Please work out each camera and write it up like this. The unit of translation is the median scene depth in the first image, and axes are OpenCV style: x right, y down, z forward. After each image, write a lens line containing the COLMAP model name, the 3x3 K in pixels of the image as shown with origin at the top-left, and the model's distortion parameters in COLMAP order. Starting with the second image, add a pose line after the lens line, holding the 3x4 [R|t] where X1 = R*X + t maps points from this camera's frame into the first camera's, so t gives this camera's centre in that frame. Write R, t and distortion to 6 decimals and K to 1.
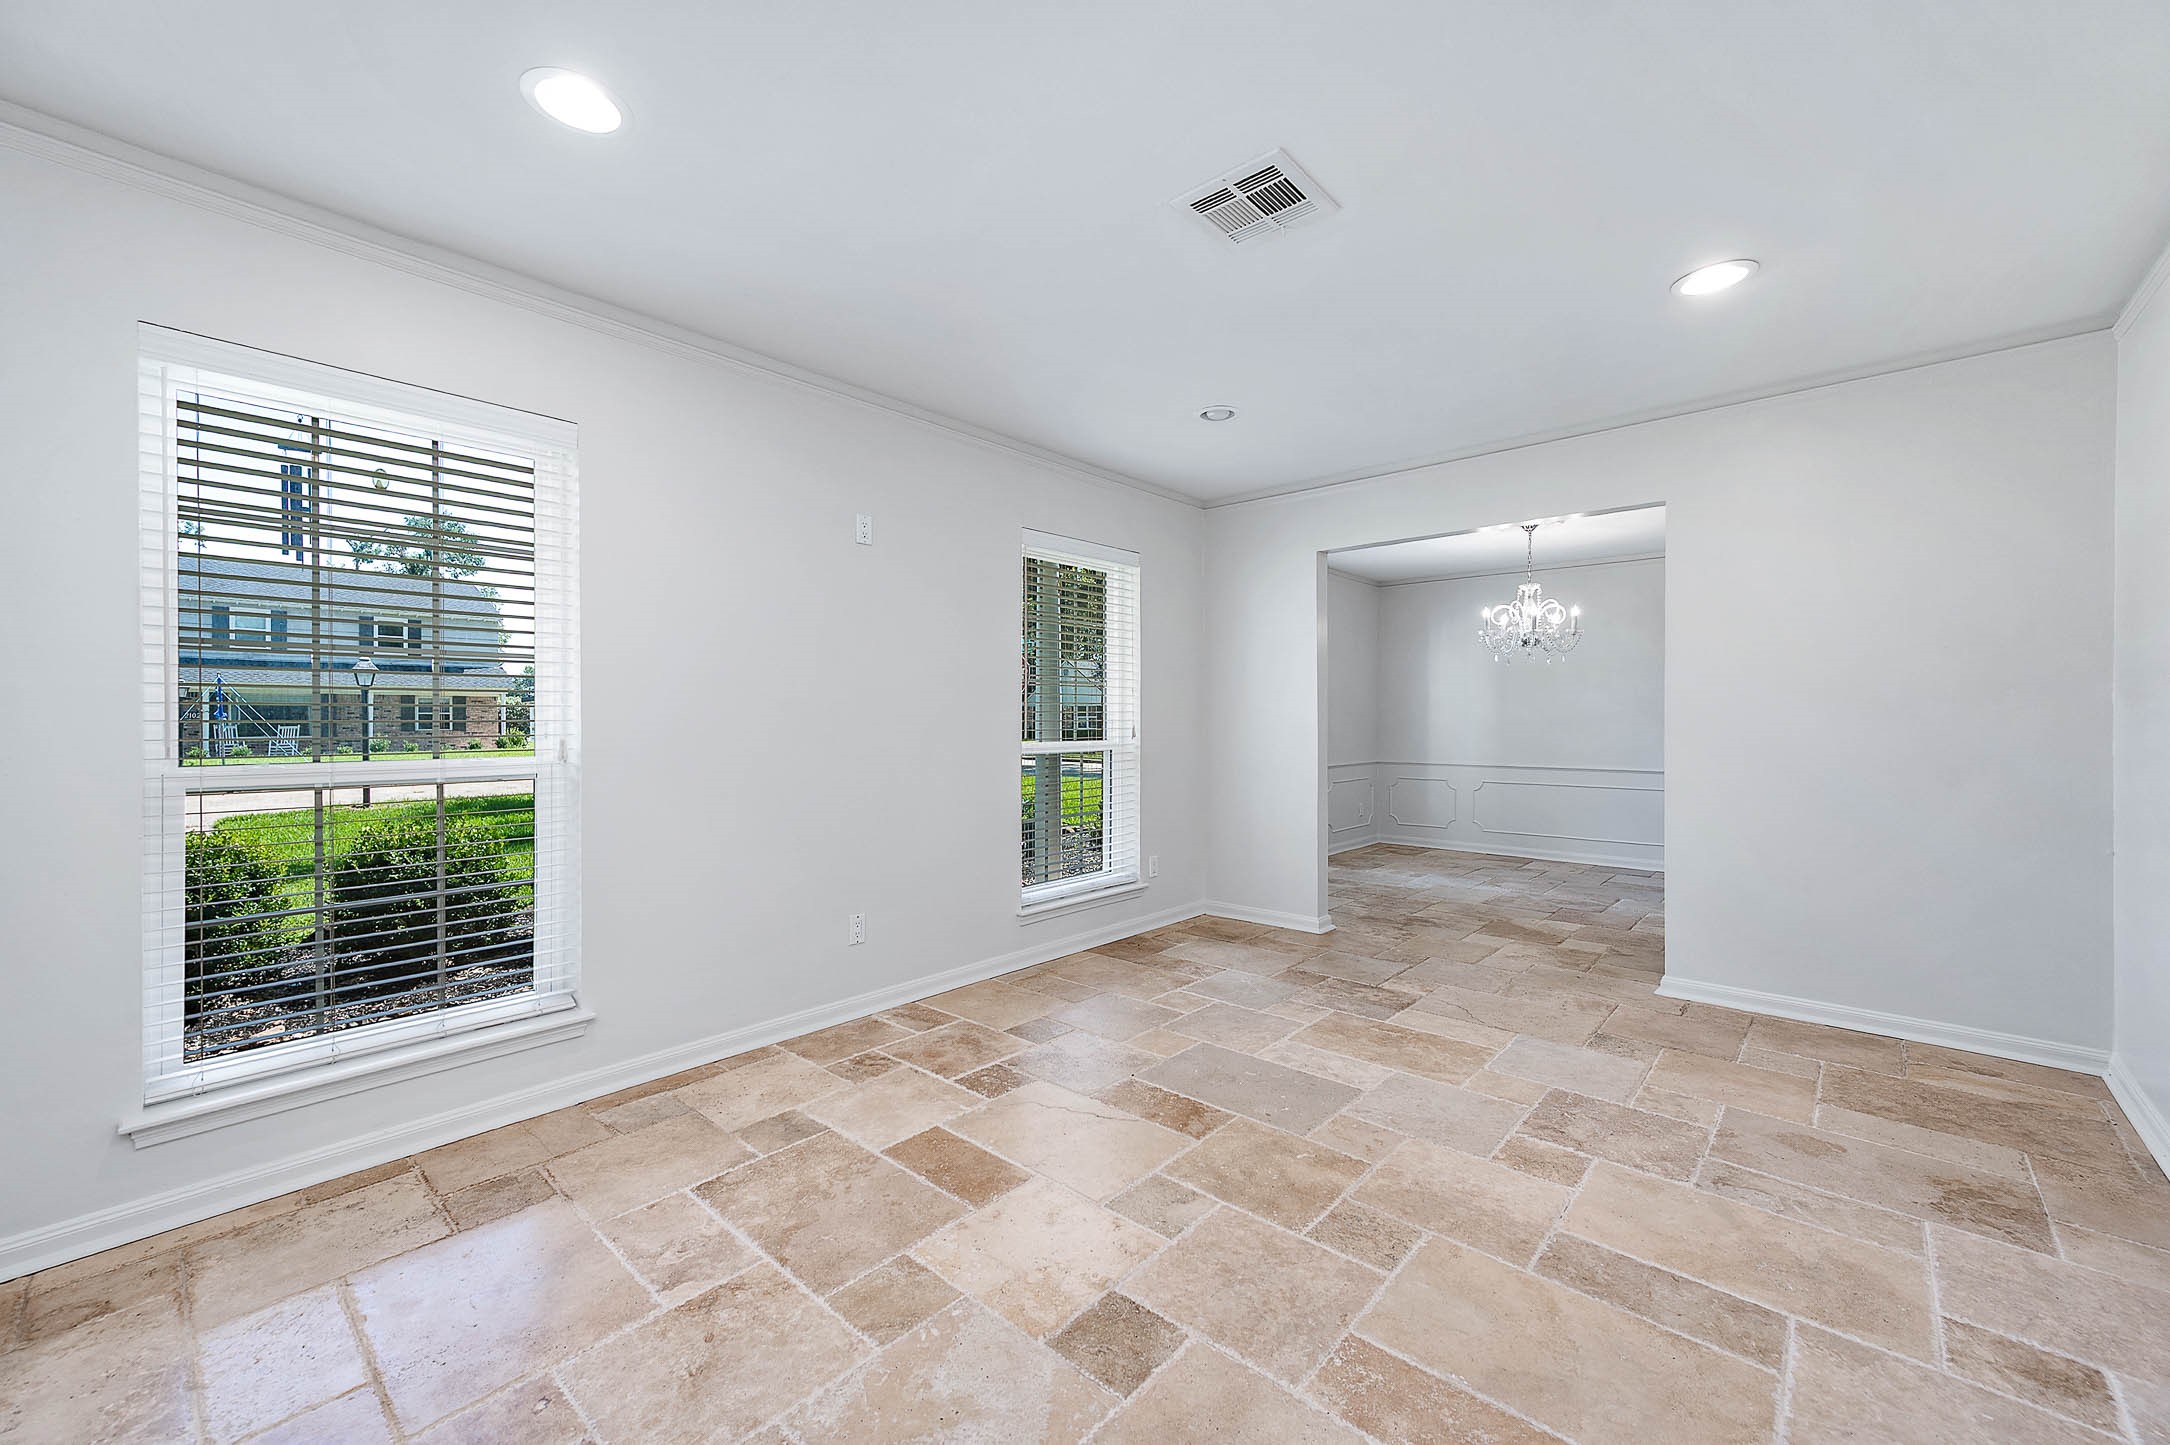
lens RADIAL K [[850.9, 0, 1067.5], [0, 850.9, 717.9], [0, 0, 1]] dist [0.008128, -0.000388]
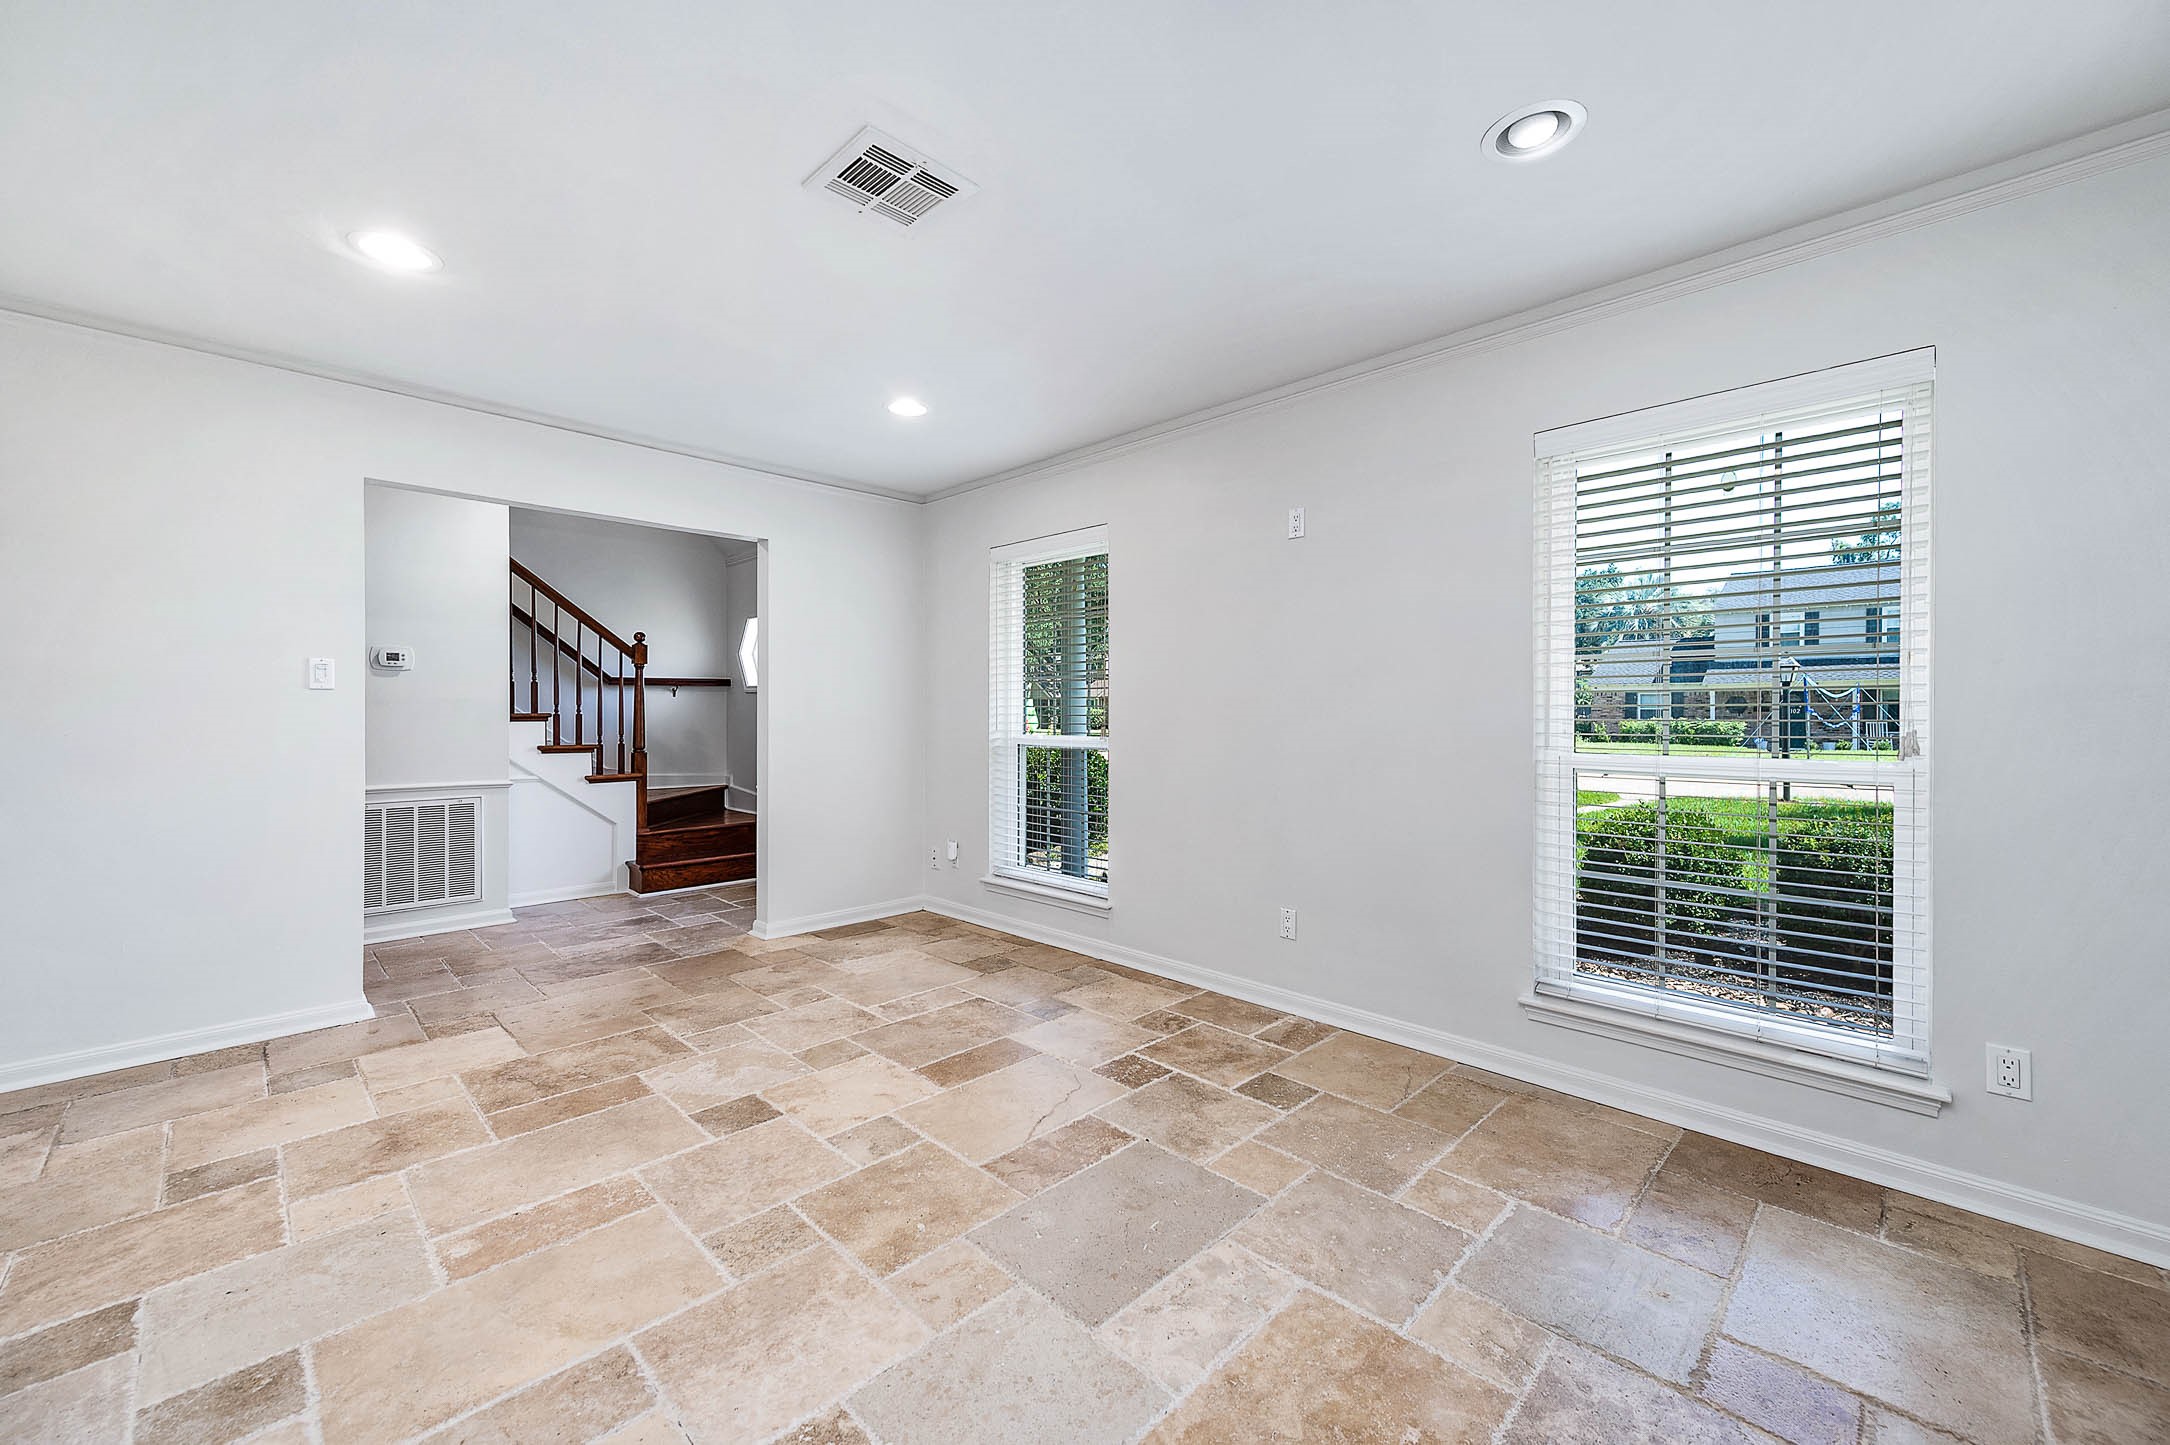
lens RADIAL K [[850.9, 0, 1122.4], [0, 850.9, 724.4], [0, 0, 1]] dist [0.008128, -0.000388]
pose [[-0.010693, 0.013766, -0.999848, 0.865093], [-0.005370, 0.999890, 0.013824, -0.001234], [0.999928, 0.005517, -0.010618, 0.933735]]
